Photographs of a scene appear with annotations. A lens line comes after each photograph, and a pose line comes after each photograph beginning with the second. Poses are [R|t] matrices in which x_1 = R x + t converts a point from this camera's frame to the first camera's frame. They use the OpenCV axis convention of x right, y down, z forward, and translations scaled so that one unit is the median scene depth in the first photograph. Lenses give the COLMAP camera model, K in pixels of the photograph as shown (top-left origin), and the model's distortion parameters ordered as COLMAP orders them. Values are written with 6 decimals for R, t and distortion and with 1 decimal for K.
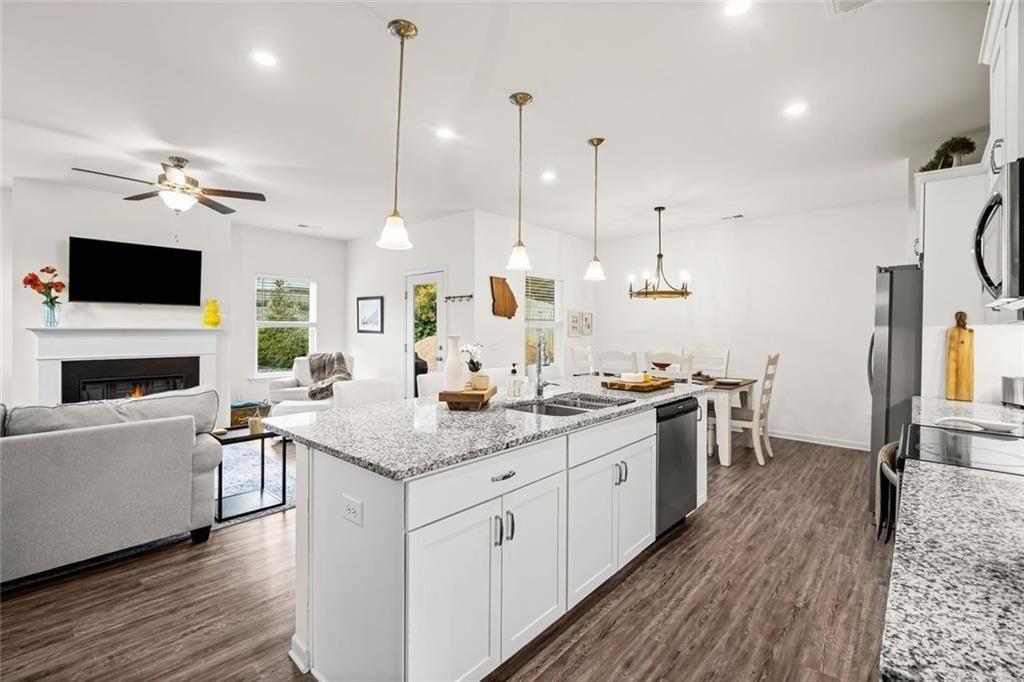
lens RADIAL K [[454.8, 0, 510.4], [0, 454.8, 332.7], [0, 0, 1]] dist [-0.000785, -0.000837]
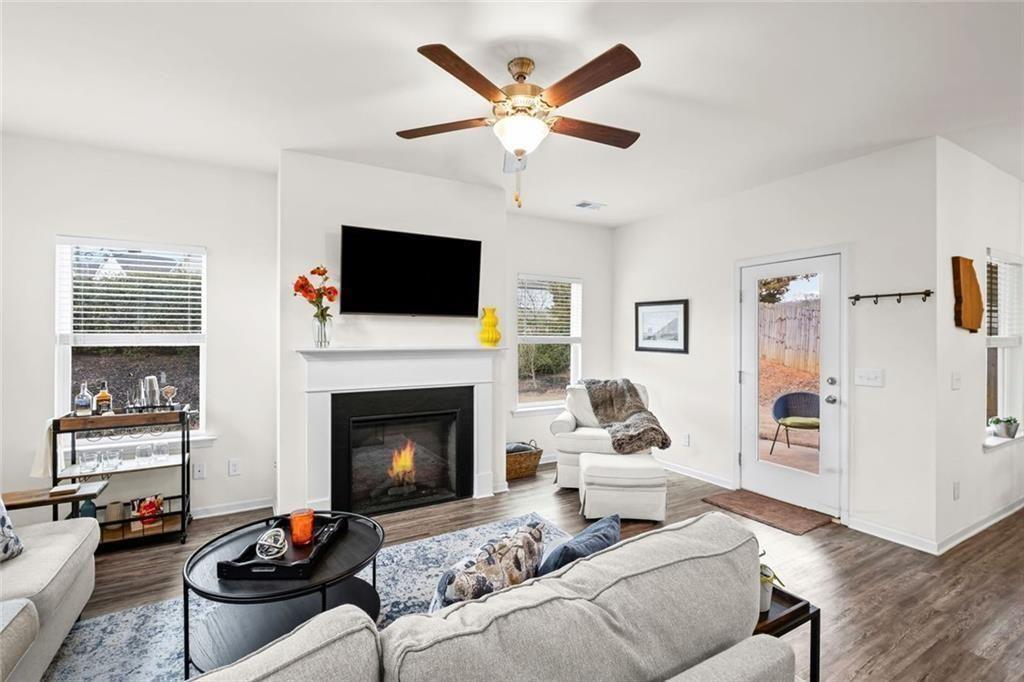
lens RADIAL K [[461.7, 0, 512.0], [0, 461.7, 341.0], [0, 0, 1]] dist [-0.000863, -0.000296]
pose [[0.952270, 0.001937, -0.305249, -0.452736], [-0.002083, 0.999998, -0.000152, -0.023144], [0.305248, 0.000780, 0.952272, 0.351234]]
